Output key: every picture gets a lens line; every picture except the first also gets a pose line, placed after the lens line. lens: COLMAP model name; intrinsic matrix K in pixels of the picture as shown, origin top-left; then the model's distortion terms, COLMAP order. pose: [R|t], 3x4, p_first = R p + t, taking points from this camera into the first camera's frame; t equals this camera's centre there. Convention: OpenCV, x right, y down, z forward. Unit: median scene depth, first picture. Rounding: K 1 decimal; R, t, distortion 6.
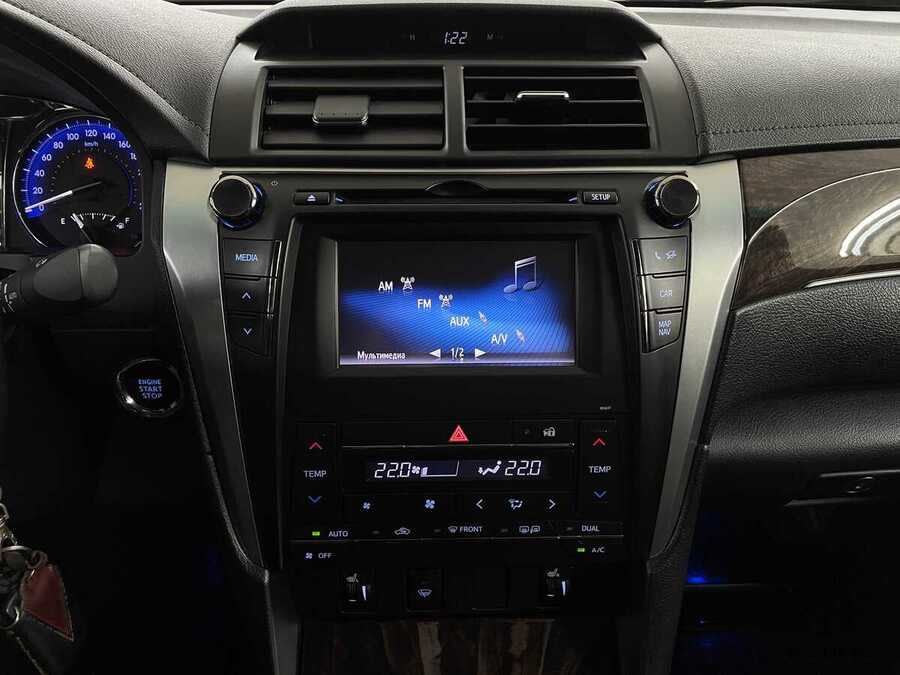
lens RADIAL K [[703.7, 0, 450.0], [0, 703.7, 337.5], [0, 0, 1]] dist [0.038748, -0.085135]
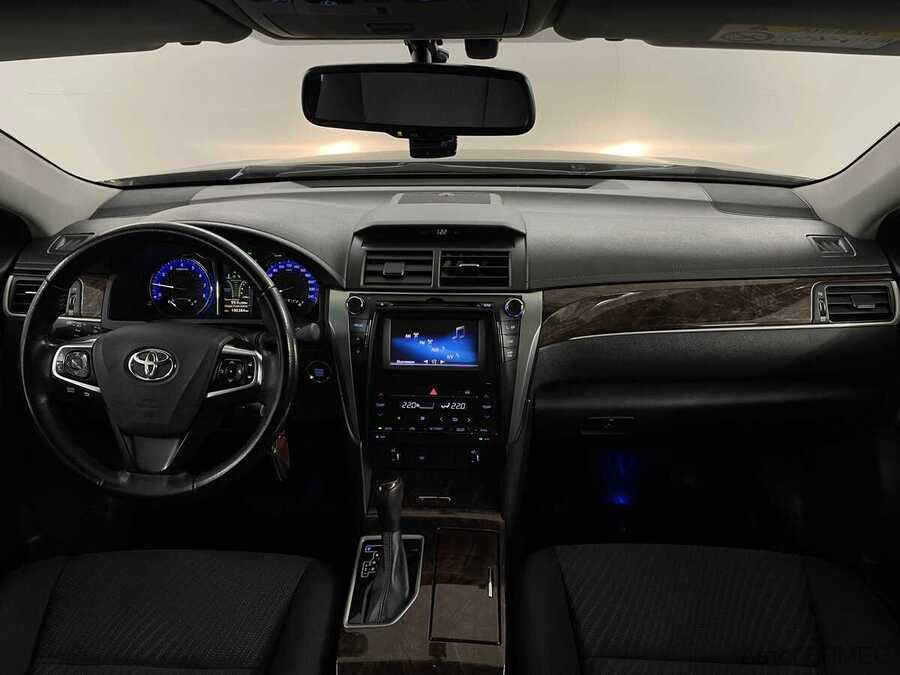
lens RADIAL K [[703.7, 0, 450.0], [0, 703.7, 337.5], [0, 0, 1]] dist [0.038748, -0.085135]
pose [[0.996124, 0.022010, -0.085159, 0.293614], [-0.024770, 0.999197, -0.031482, 0.013313], [0.084398, 0.033470, 0.995870, -1.643198]]
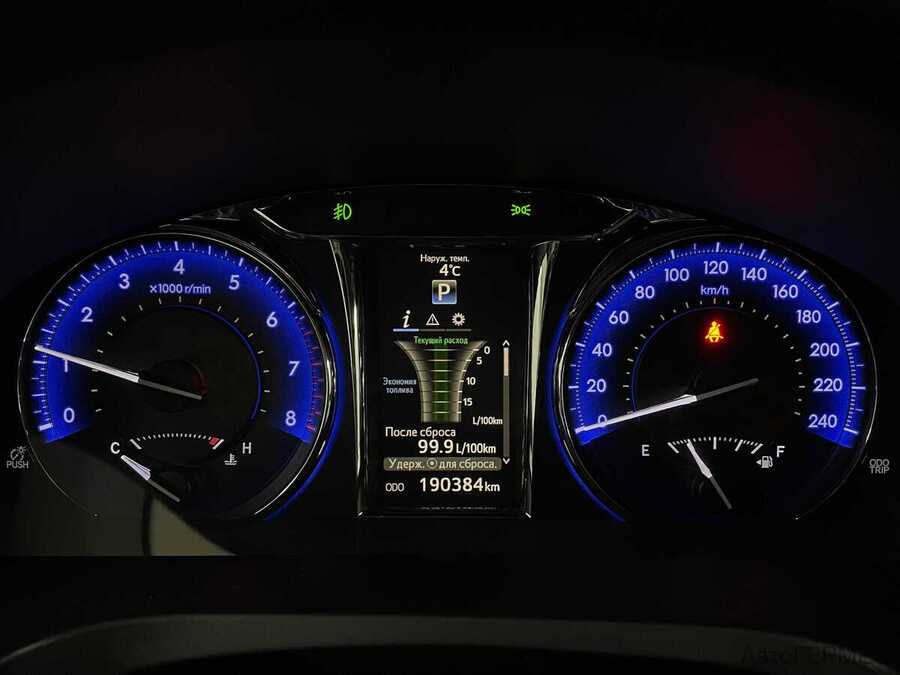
lens RADIAL K [[703.7, 0, 450.0], [0, 703.7, 337.5], [0, 0, 1]] dist [0.038748, -0.085135]
pose [[0.997994, 0.016766, -0.061040, -0.841101], [-0.018743, 0.999314, -0.031953, -0.287745], [0.060463, 0.033033, 0.997624, 0.666713]]
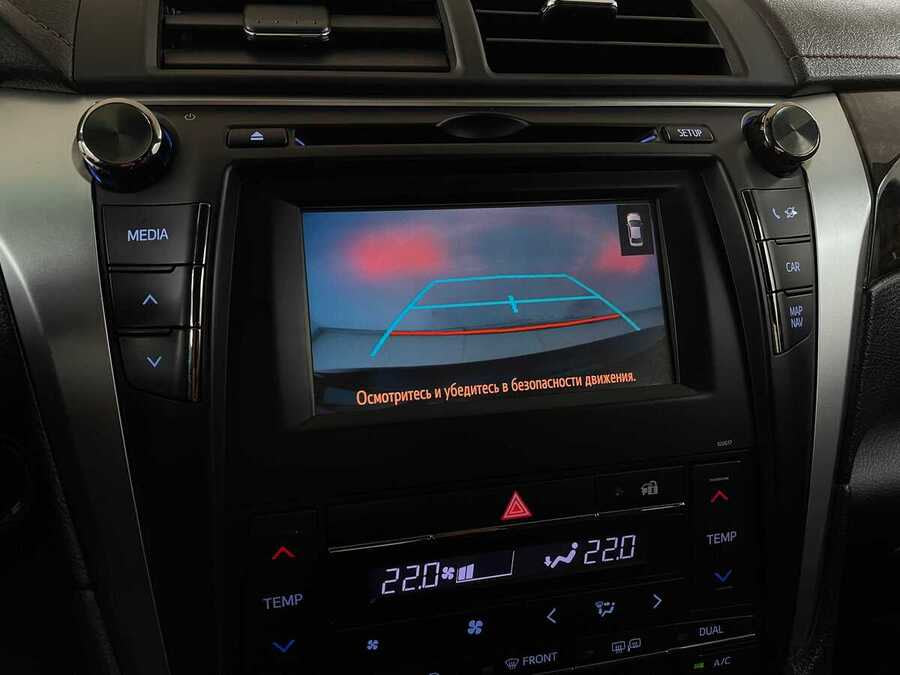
lens RADIAL K [[703.7, 0, 450.0], [0, 703.7, 337.5], [0, 0, 1]] dist [0.038748, -0.085135]
pose [[0.980653, -0.062012, 0.185672, -0.148981], [0.080872, 0.992112, -0.095783, 0.043142], [-0.178268, 0.108946, 0.977932, 0.375643]]
